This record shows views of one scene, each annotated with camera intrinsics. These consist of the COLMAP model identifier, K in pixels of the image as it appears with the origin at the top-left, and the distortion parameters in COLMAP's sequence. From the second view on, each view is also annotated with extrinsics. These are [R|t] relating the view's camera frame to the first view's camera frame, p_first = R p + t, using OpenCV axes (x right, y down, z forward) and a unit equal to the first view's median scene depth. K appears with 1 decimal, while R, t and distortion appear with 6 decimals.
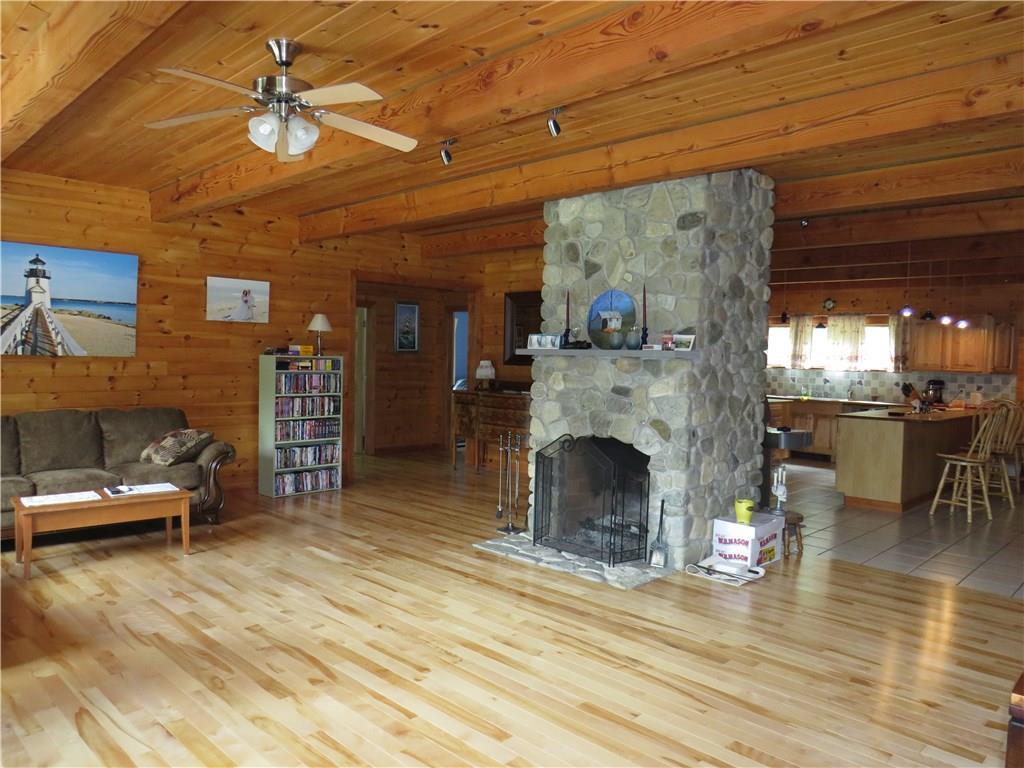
lens RADIAL K [[727.3, 0, 511.8], [0, 727.3, 388.2], [0, 0, 1]] dist [-0.013020, -0.000771]
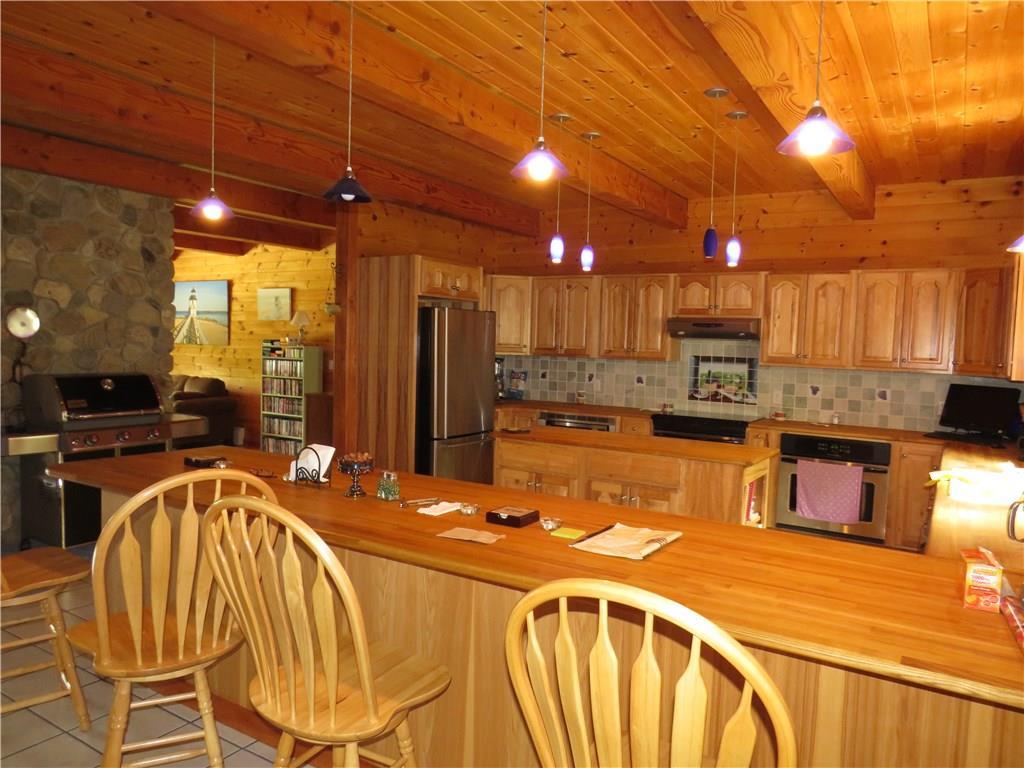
lens RADIAL K [[727.3, 0, 510.5], [0, 727.3, 387.7], [0, 0, 1]] dist [-0.013020, -0.000771]
pose [[0.211449, 0.041593, -0.976504, 0.690731], [-0.069136, 0.997228, 0.027505, -0.022877], [0.974941, 0.061696, 0.213738, 0.767575]]
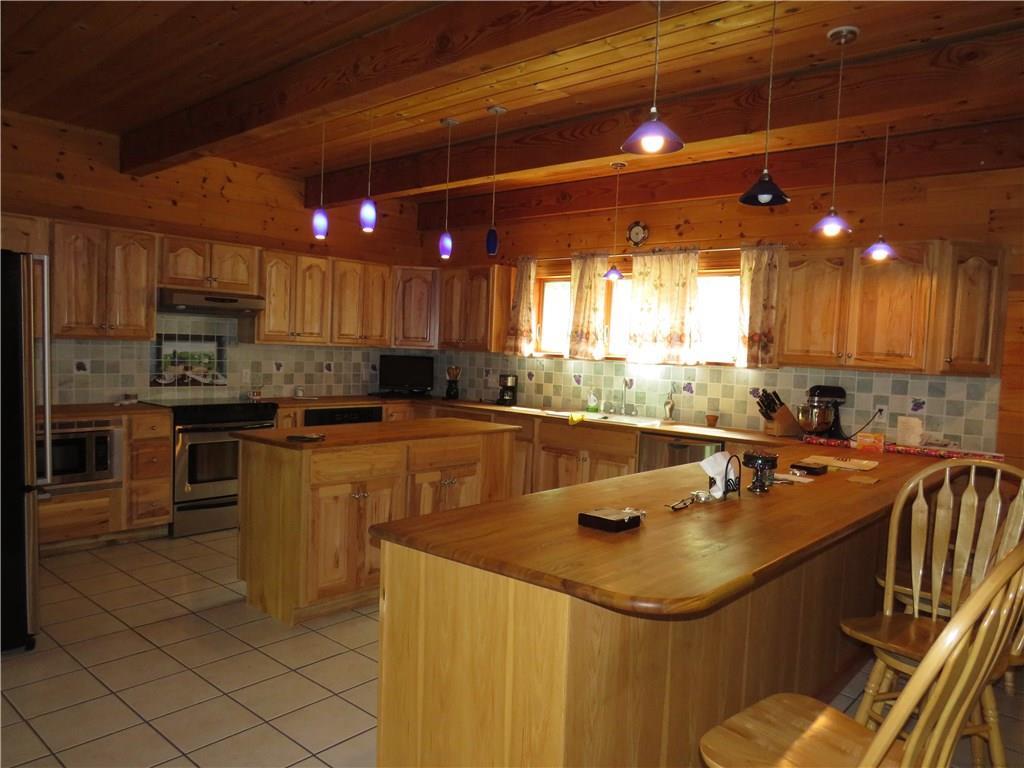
lens RADIAL K [[727.3, 0, 511.4], [0, 727.3, 384.1], [0, 0, 1]] dist [-0.013020, -0.000771]
pose [[0.999145, 0.006613, 0.040800, 0.352526], [-0.007084, 0.999910, 0.011428, -0.015587], [-0.040721, -0.011707, 0.999102, 0.526502]]
